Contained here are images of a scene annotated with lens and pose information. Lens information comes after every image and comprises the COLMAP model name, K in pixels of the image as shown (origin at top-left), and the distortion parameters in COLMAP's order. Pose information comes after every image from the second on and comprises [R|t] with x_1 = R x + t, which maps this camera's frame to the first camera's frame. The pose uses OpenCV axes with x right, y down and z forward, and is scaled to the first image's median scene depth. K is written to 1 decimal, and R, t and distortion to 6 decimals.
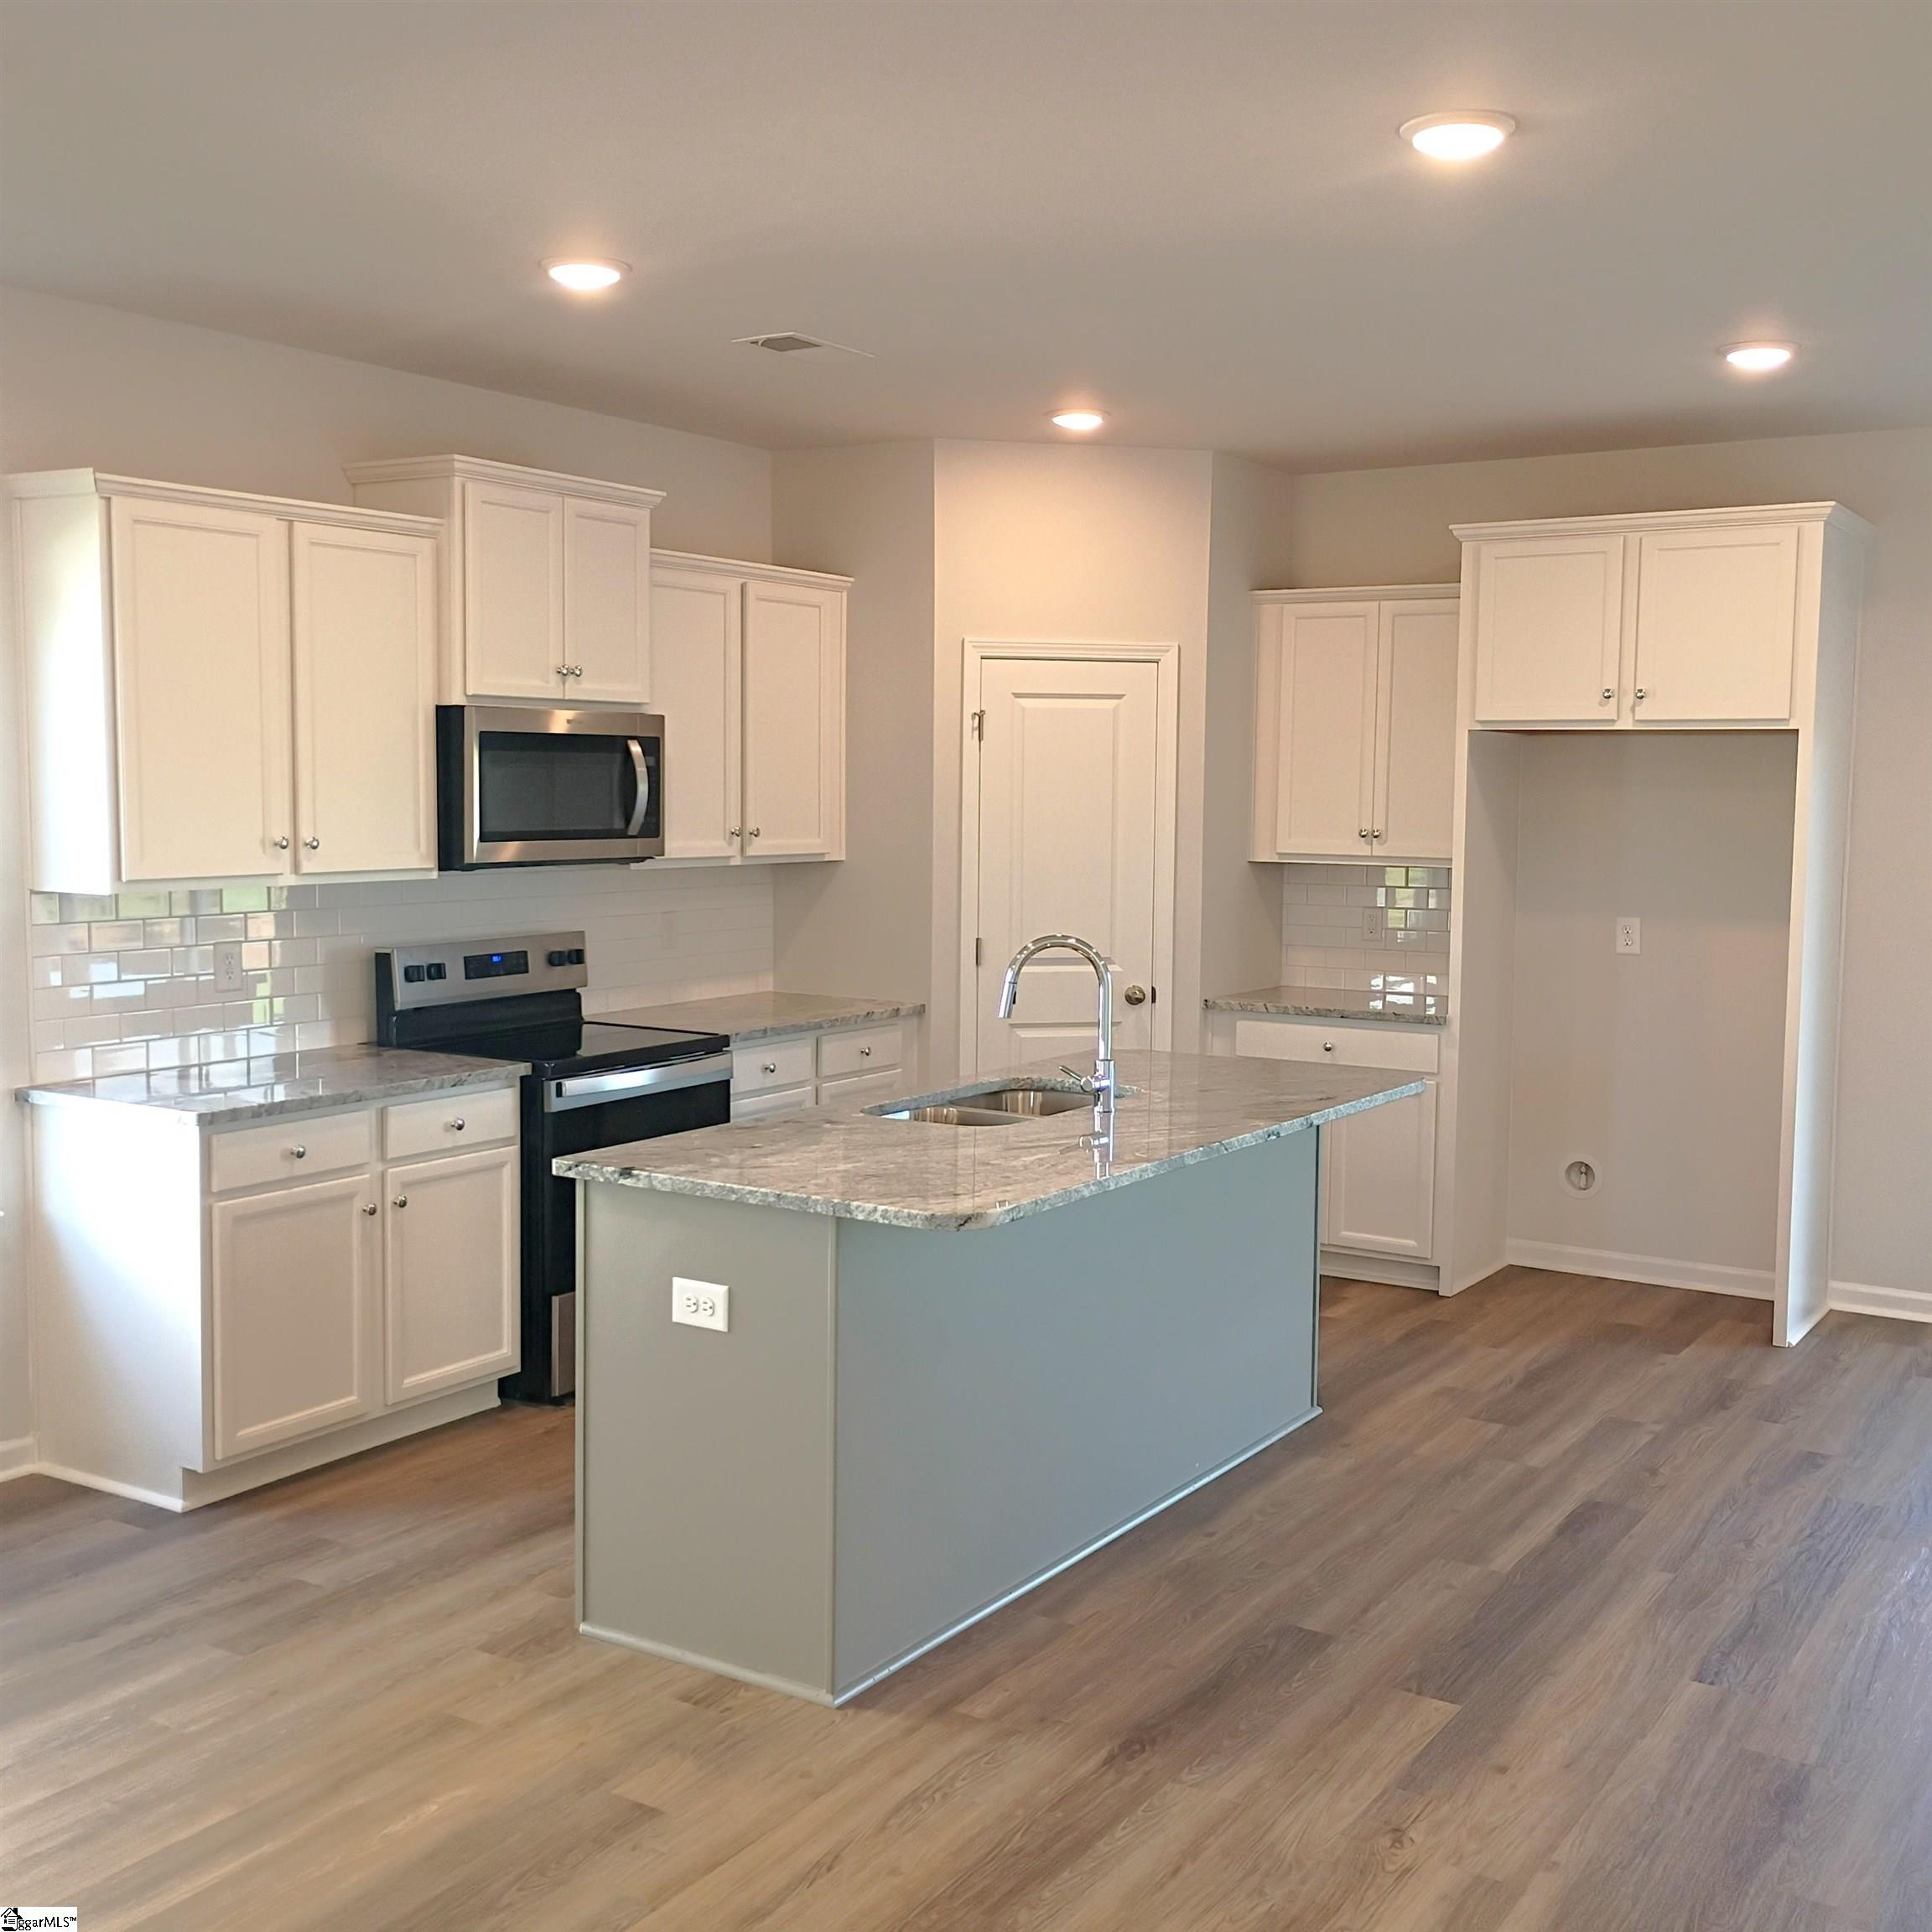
lens RADIAL K [[2122.1, 0, 966.0], [0, 2122.1, 966.0], [0, 0, 1]] dist [0.046806, -0.041084]
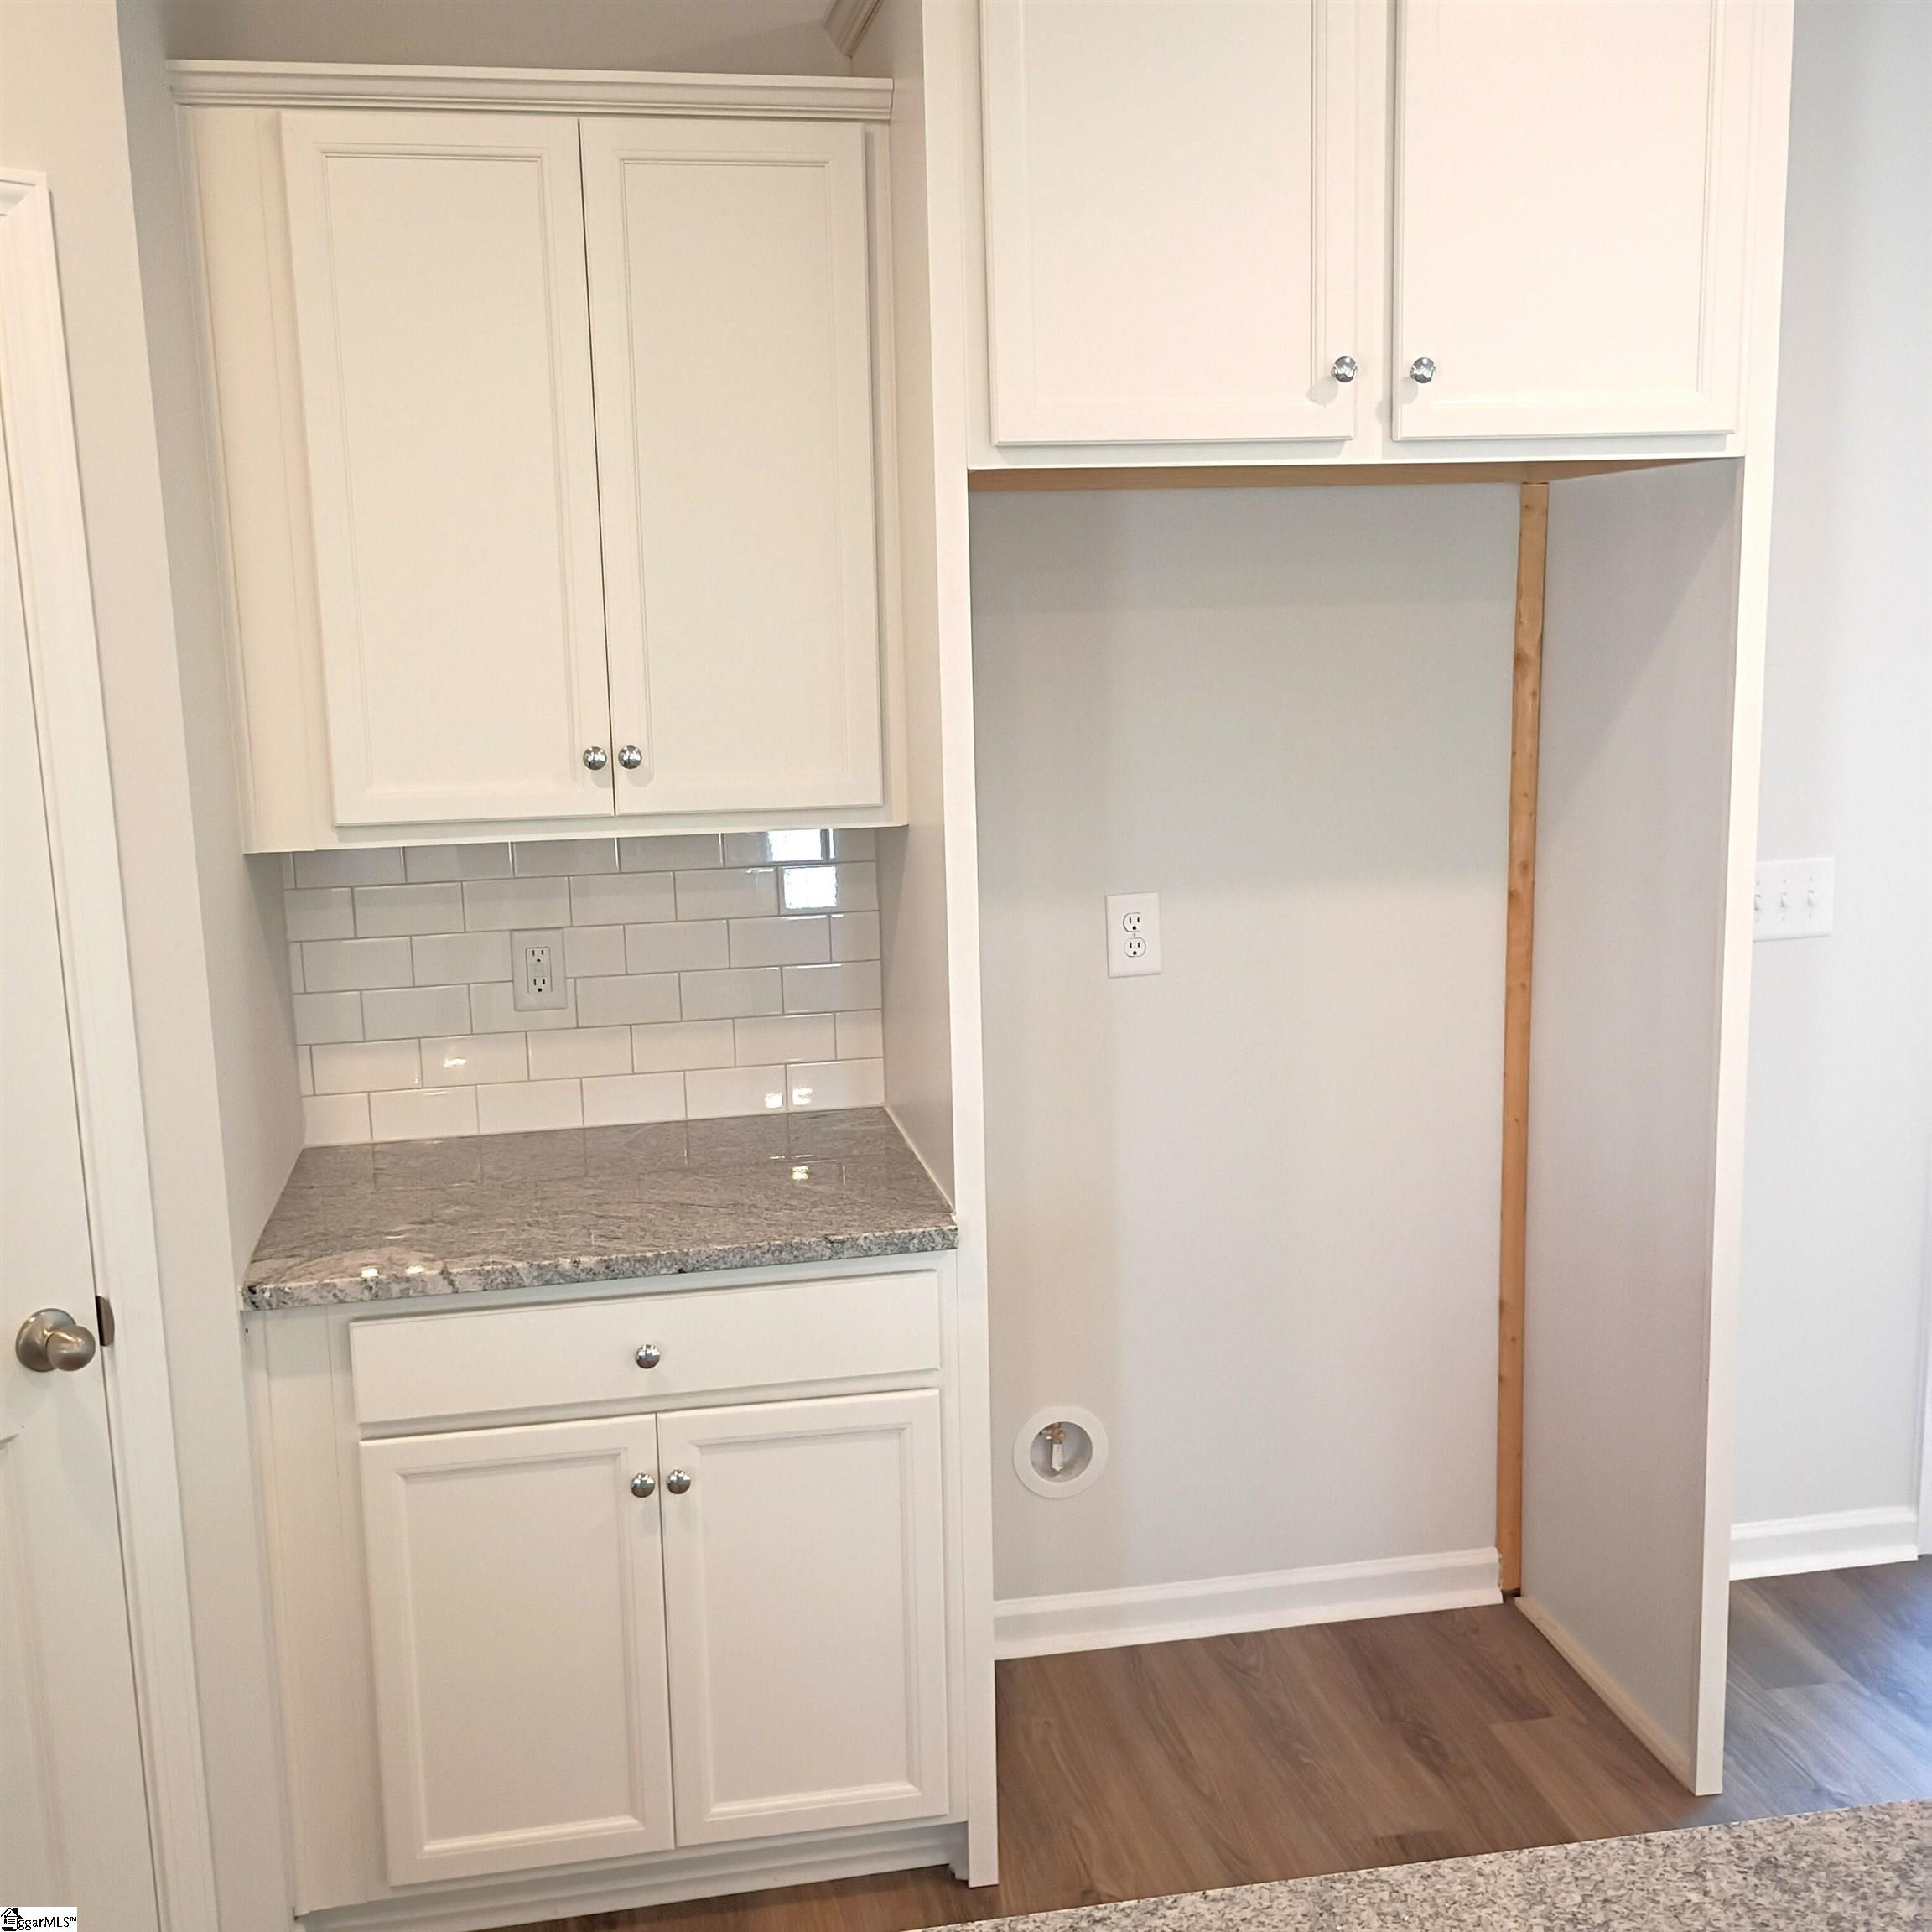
lens RADIAL K [[2122.1, 0, 966.0], [0, 2122.1, 966.0], [0, 0, 1]] dist [0.046806, -0.041084]
pose [[0.728546, -0.149676, 0.668445, -0.028072], [0.092633, 0.988399, 0.120357, -0.076875], [-0.678705, -0.025766, 0.733959, 0.797324]]
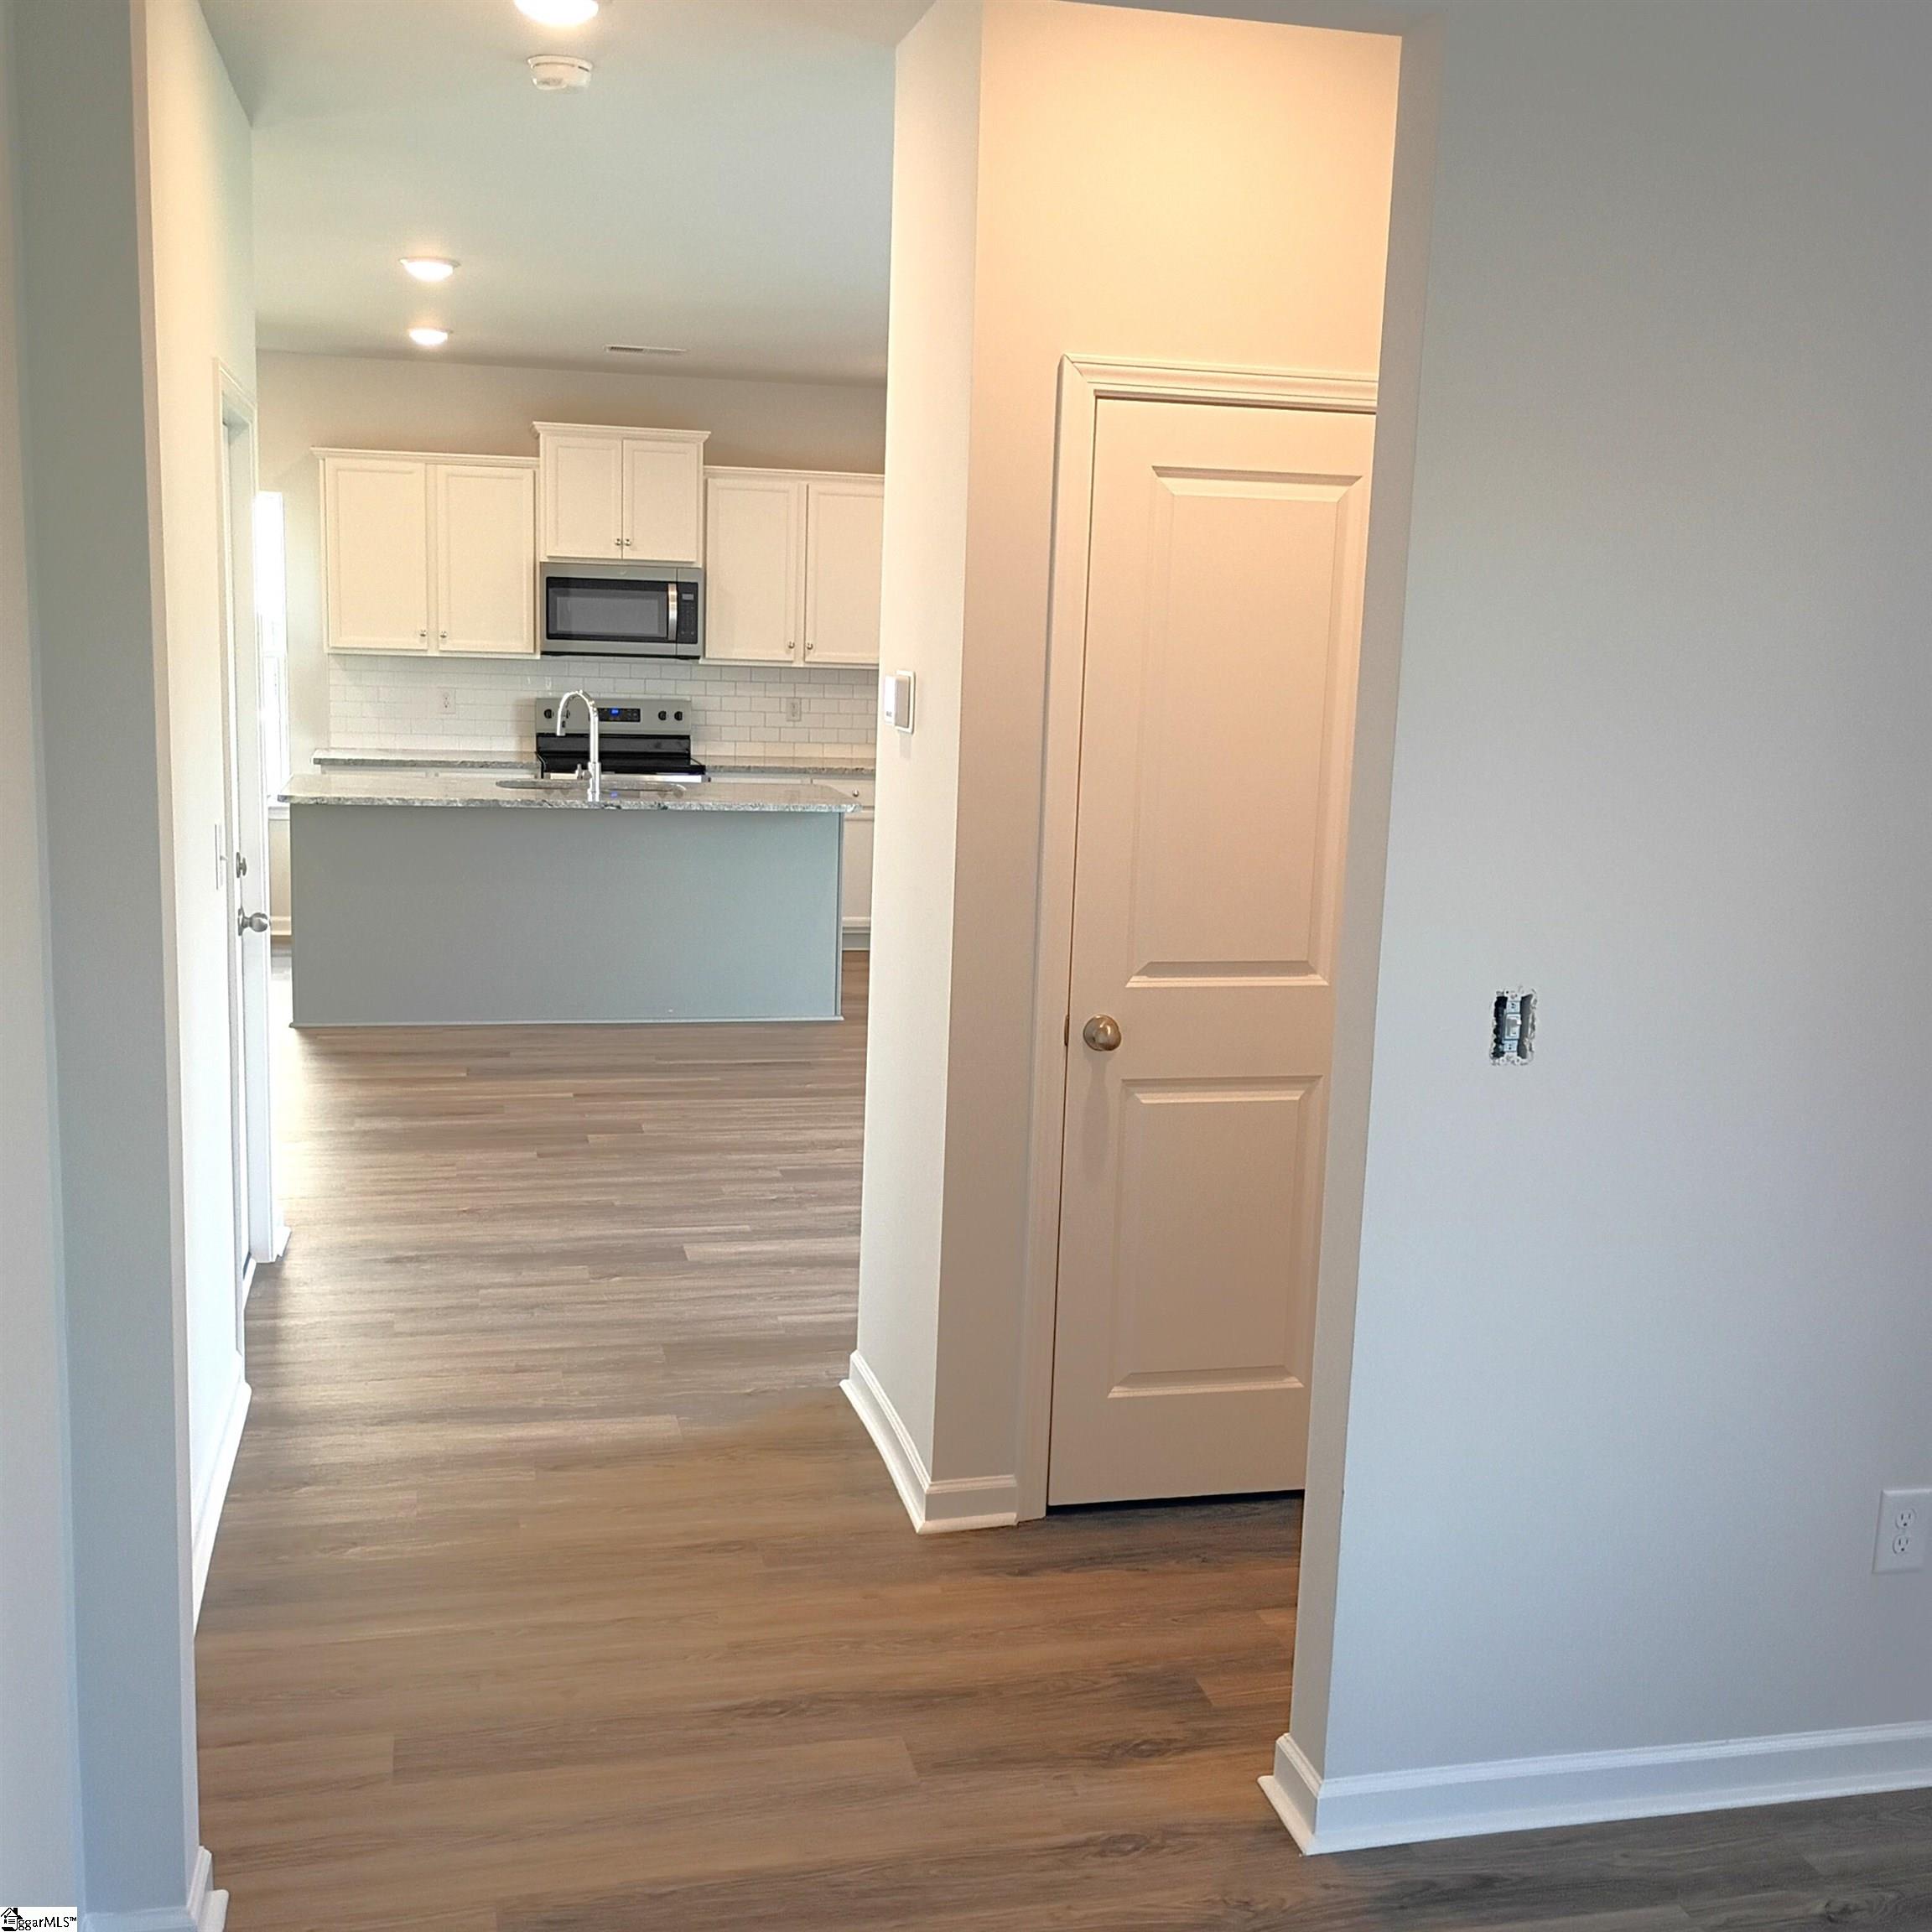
lens RADIAL K [[2122.1, 0, 966.0], [0, 2122.1, 966.0], [0, 0, 1]] dist [0.046806, -0.041084]
pose [[0.748086, 0.142396, -0.648144, 1.128188], [-0.090700, 0.989481, 0.112701, -0.018841], [0.657375, -0.025523, 0.753132, -0.111633]]
